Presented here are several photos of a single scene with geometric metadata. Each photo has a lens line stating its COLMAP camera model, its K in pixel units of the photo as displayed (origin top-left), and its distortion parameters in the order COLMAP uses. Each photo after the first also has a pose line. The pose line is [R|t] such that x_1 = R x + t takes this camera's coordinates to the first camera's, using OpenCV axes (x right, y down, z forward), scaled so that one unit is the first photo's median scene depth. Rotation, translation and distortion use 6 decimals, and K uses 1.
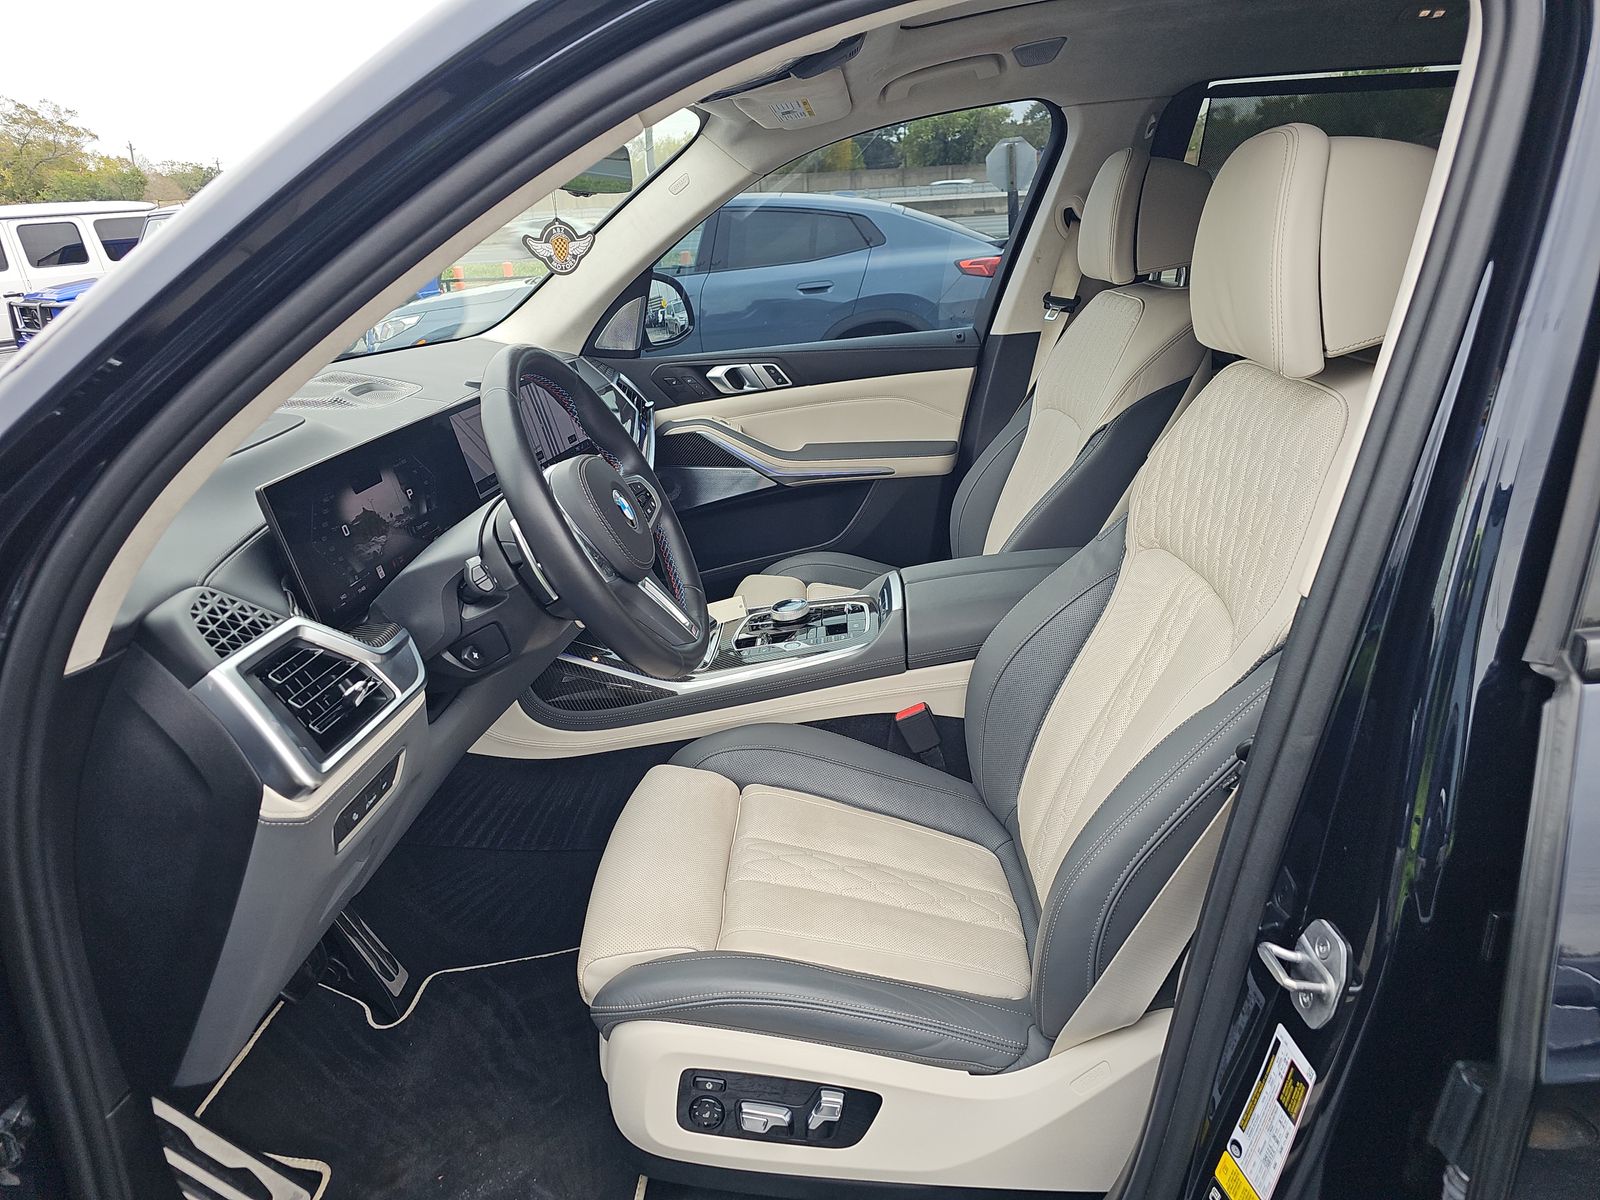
lens RADIAL K [[1066.9, 0, 810.7], [0, 1066.9, 601.2], [0, 0, 1]] dist [0.020630, -0.016541]
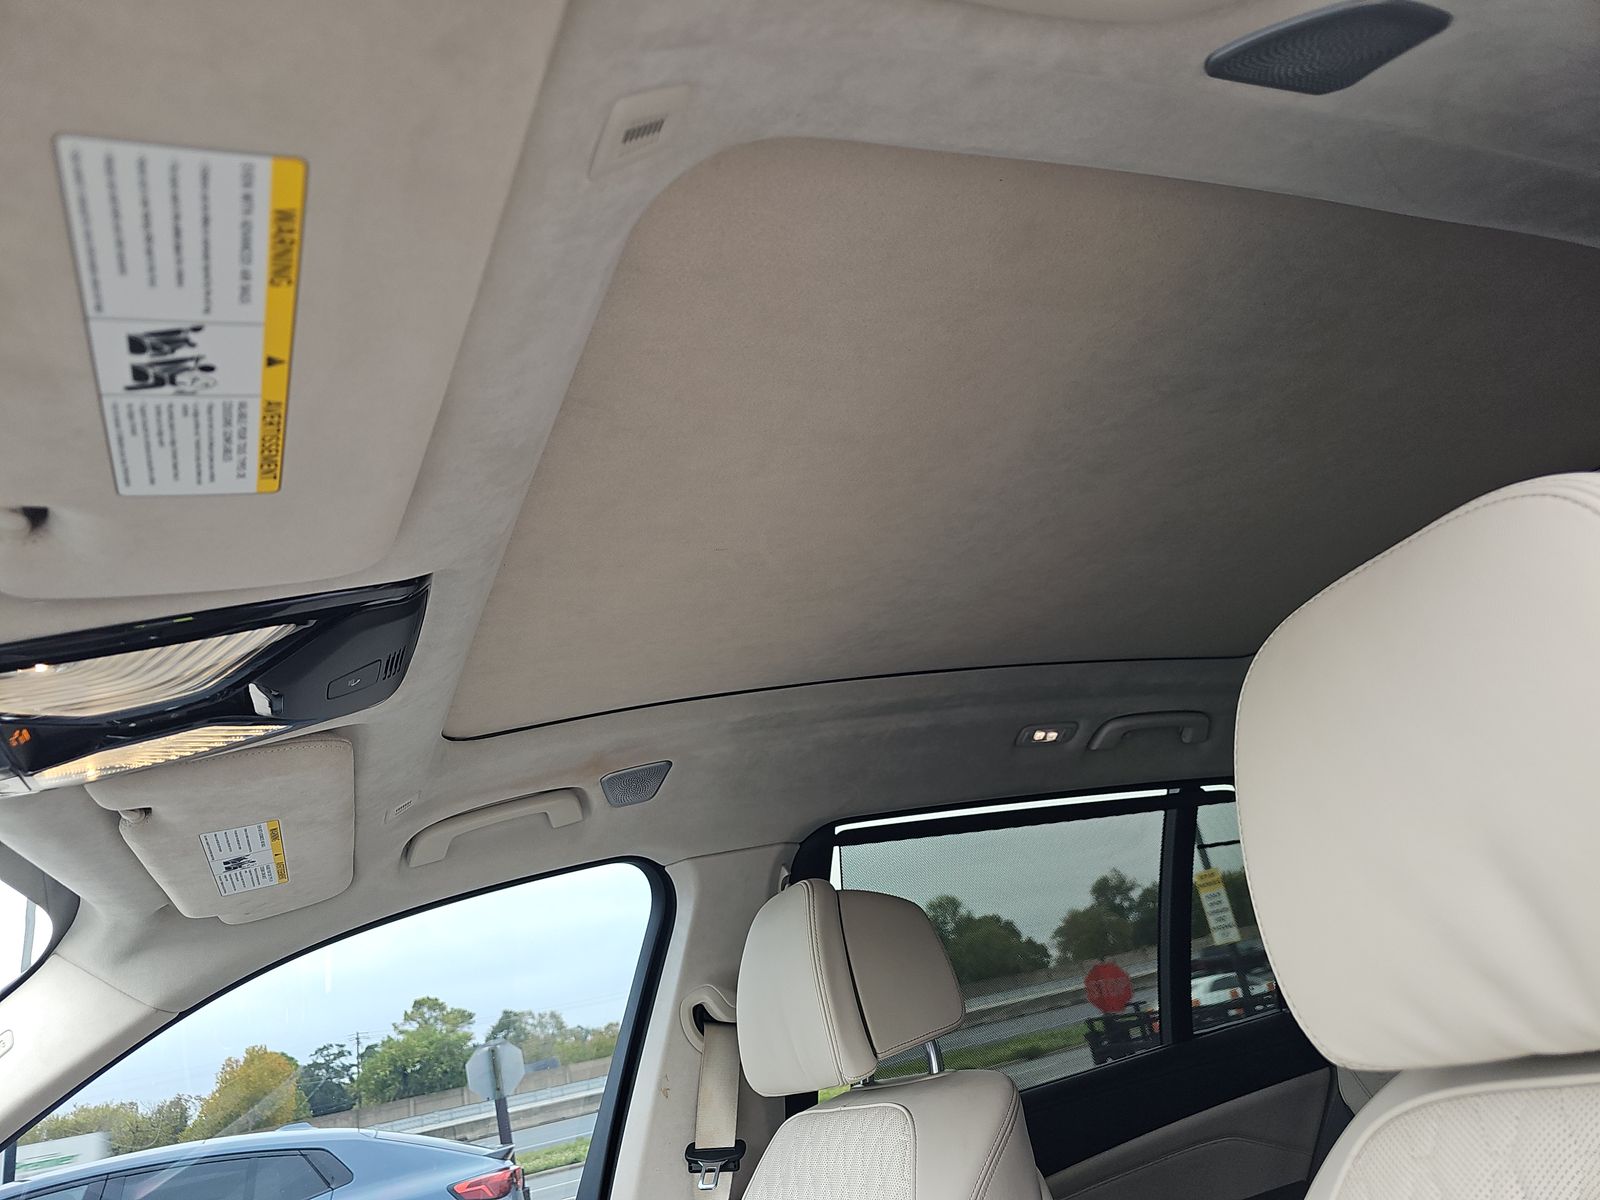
lens RADIAL K [[1066.9, 0, 792.5], [0, 1066.9, 599.9], [0, 0, 1]] dist [0.020630, -0.016541]
pose [[0.897748, 0.041431, 0.438557, -0.010798], [0.288086, 0.697937, -0.655660, -0.091572], [-0.333250, 0.714960, 0.614636, 0.402880]]
